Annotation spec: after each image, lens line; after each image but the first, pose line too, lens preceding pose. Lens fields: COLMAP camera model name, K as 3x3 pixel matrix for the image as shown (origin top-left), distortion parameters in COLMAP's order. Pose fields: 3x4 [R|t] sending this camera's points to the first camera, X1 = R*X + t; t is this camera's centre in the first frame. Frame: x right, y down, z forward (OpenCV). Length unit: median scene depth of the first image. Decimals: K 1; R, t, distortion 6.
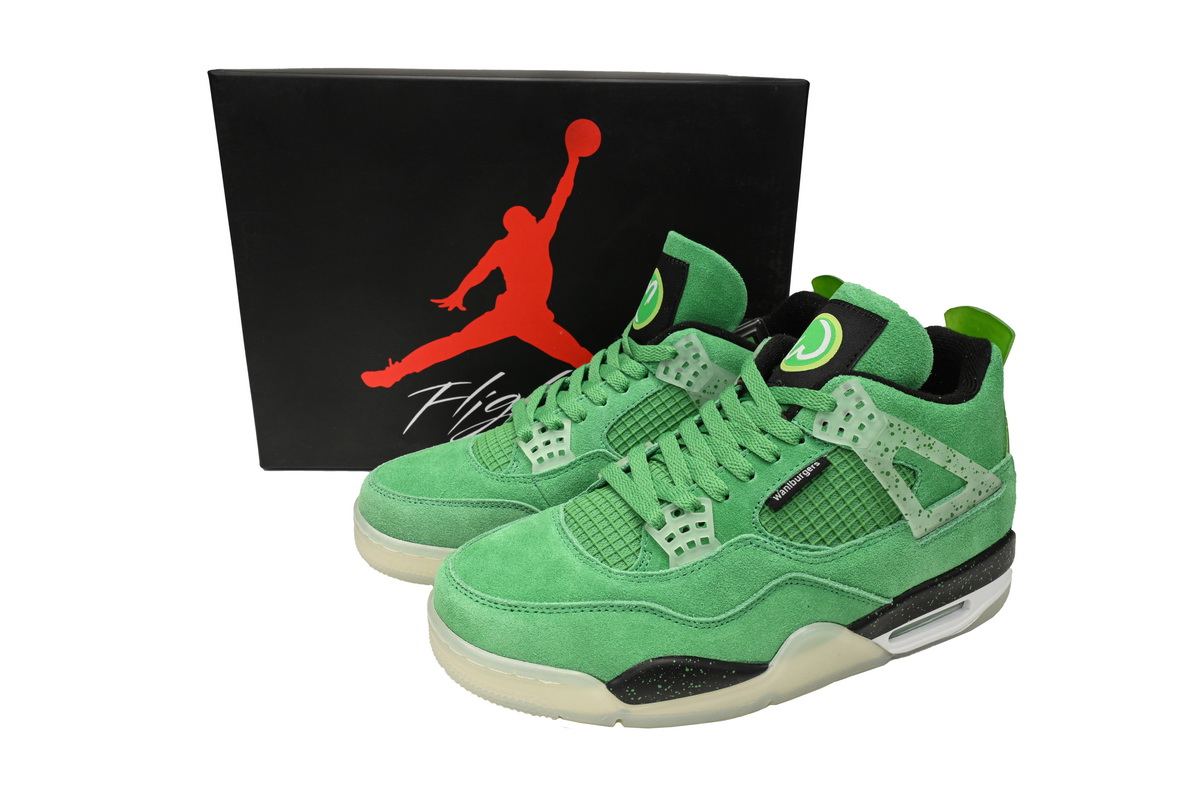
lens RADIAL K [[861.1, 0, 600.0], [0, 861.1, 400.0], [0, 0, 1]] dist [0.004042, 0.000659]
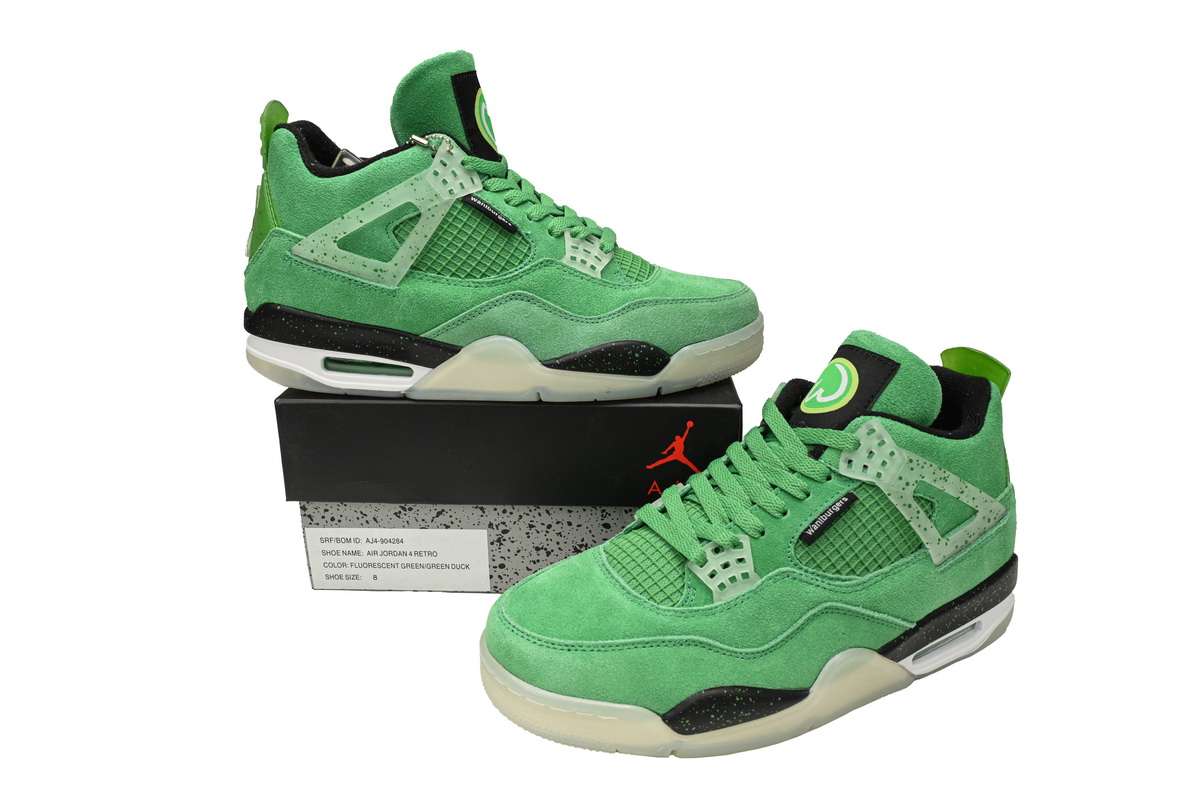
lens RADIAL K [[861.1, 0, 600.0], [0, 861.1, 400.0], [0, 0, 1]] dist [0.004042, 0.000659]
pose [[0.997658, -0.028000, 0.062406, -0.115436], [0.030454, 0.998786, -0.038721, -0.017016], [-0.061246, 0.040531, 0.997299, -0.057466]]
